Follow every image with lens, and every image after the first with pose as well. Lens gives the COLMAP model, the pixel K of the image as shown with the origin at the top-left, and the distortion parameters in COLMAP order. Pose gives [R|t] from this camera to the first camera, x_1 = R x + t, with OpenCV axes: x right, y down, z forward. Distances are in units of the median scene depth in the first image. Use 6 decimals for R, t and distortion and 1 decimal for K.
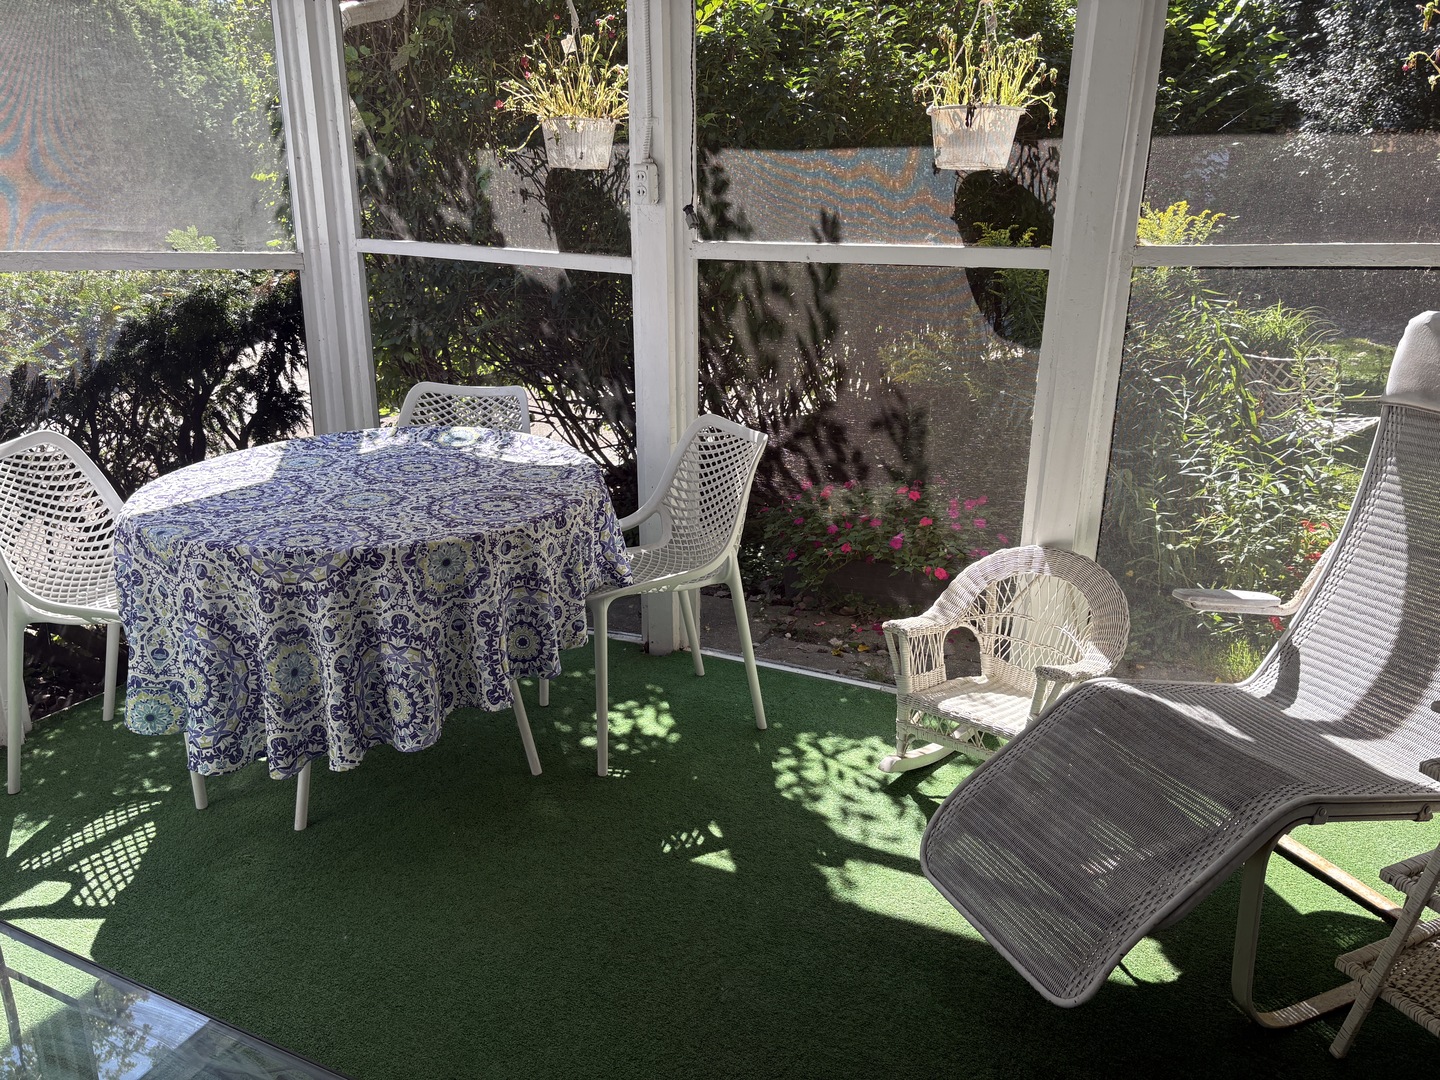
lens RADIAL K [[1091.8, 0, 717.1], [0, 1091.8, 538.6], [0, 0, 1]] dist [0.005414, 0.001367]
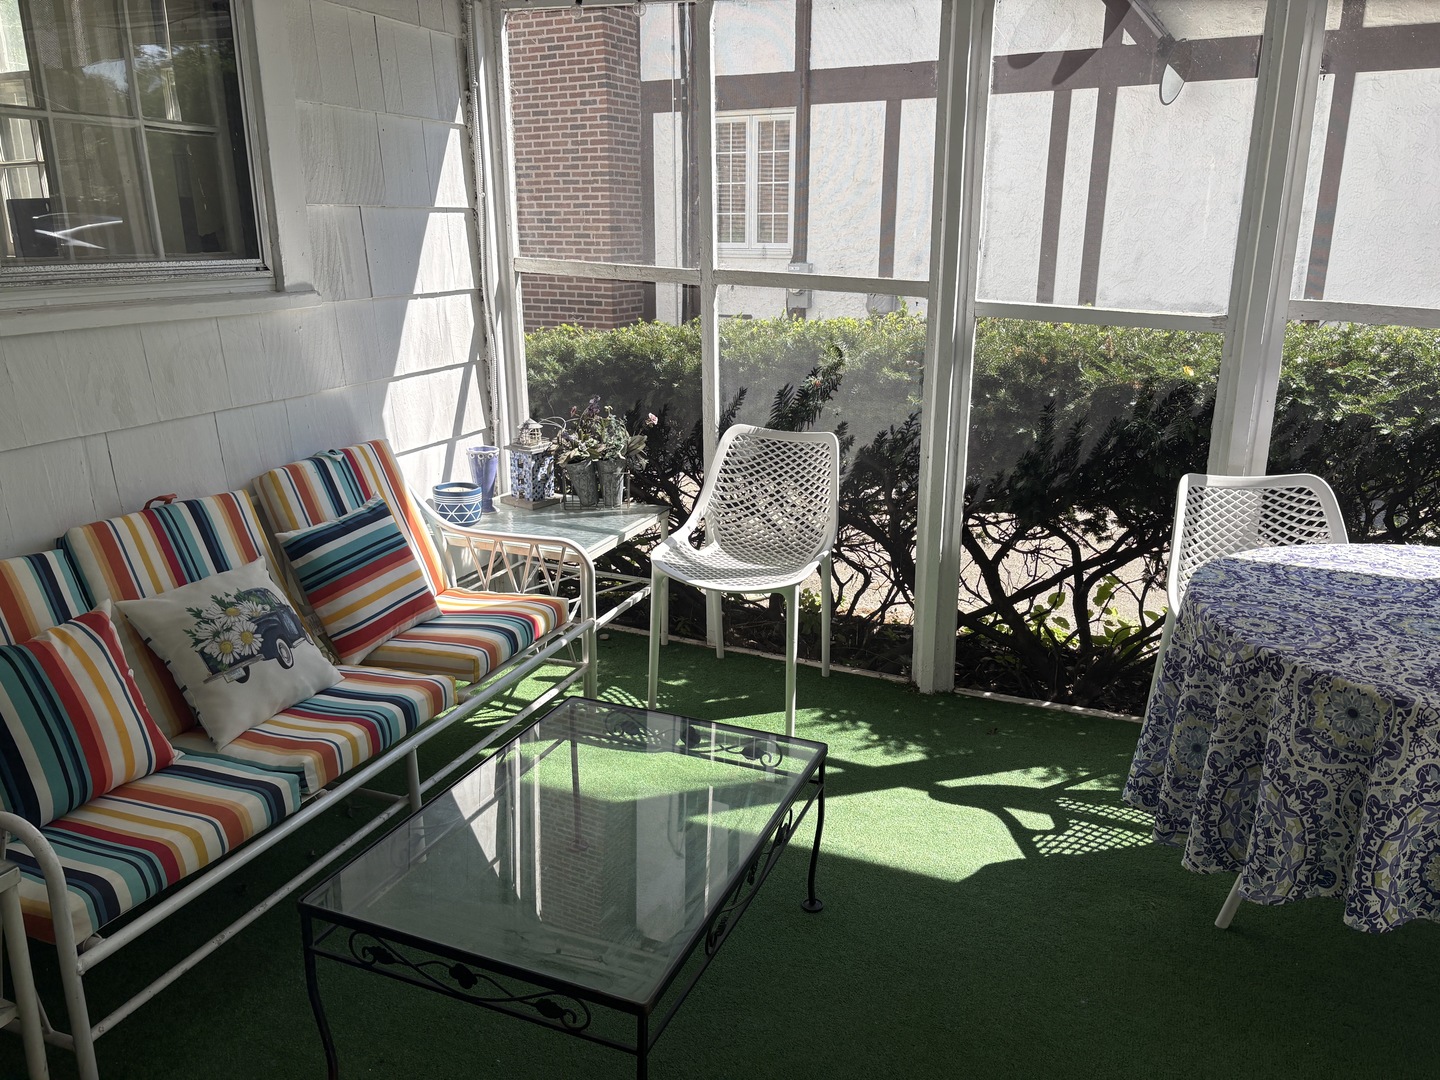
lens RADIAL K [[1091.8, 0, 716.9], [0, 1091.8, 545.6], [0, 0, 1]] dist [0.005414, 0.001367]
pose [[0.036929, 0.261504, -0.964496, 0.454064], [-0.302176, 0.922894, 0.238655, -0.136600], [0.952537, 0.282634, 0.113102, 0.437542]]
